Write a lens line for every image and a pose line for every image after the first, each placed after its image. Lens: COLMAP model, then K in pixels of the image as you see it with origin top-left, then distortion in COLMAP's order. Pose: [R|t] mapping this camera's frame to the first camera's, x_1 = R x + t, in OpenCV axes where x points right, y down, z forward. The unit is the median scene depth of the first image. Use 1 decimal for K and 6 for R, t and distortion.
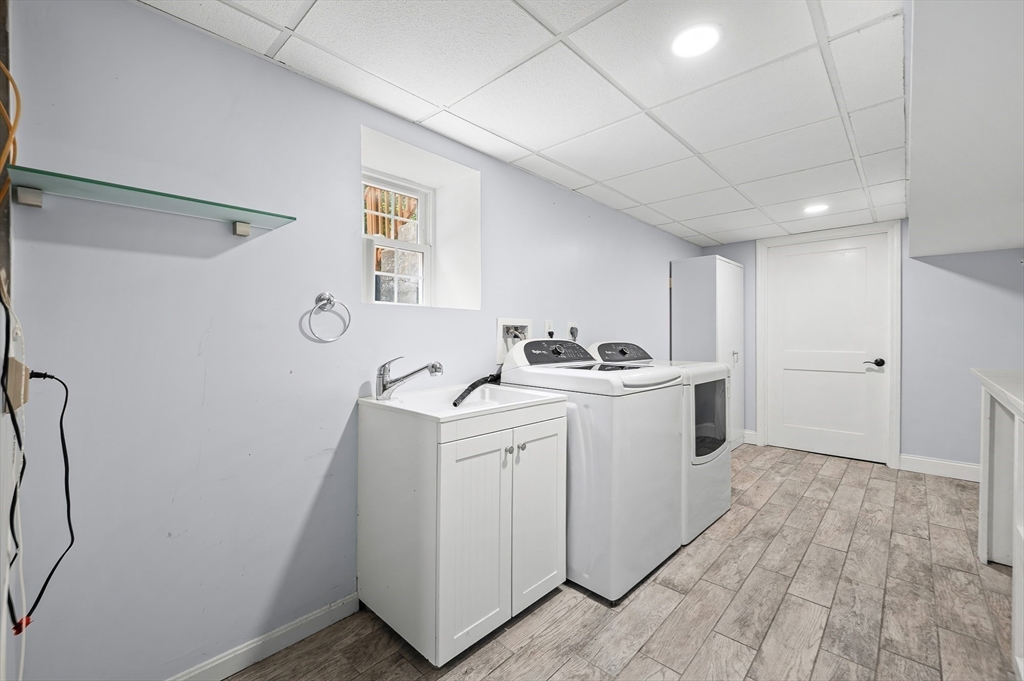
lens RADIAL K [[431.5, 0, 511.8], [0, 431.5, 339.0], [0, 0, 1]] dist [0.000860, -0.000004]
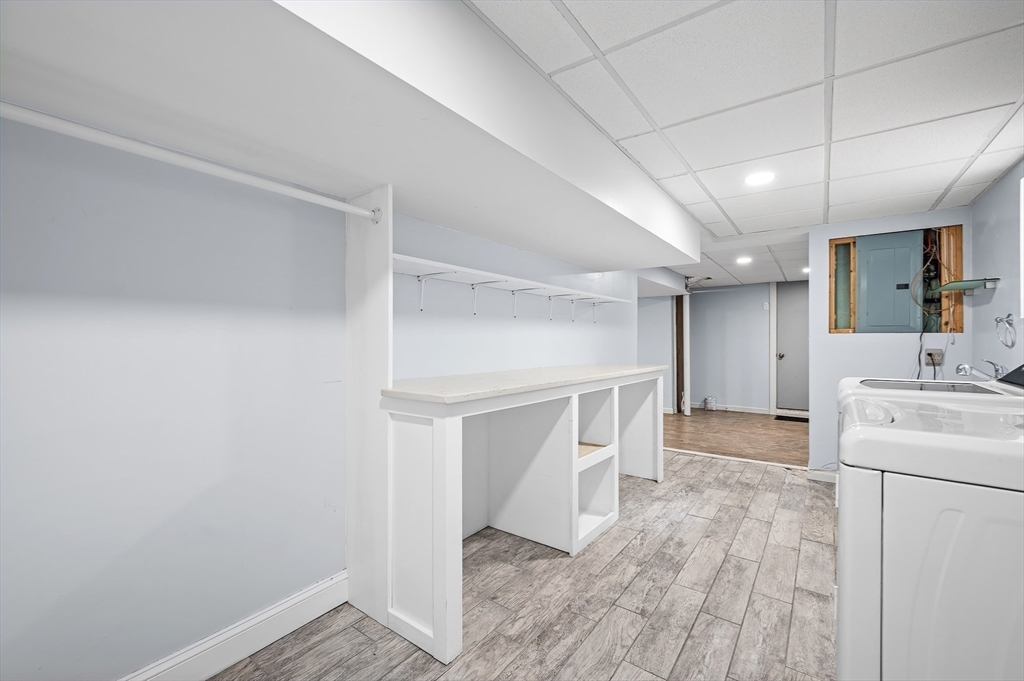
lens RADIAL K [[431.5, 0, 511.8], [0, 431.5, 339.0], [0, 0, 1]] dist [0.000860, -0.000004]
pose [[-0.992775, 0.001433, -0.119984, 1.216481], [0.000615, 0.999976, 0.006854, -0.031731], [0.119991, 0.006731, -0.992752, 1.953301]]
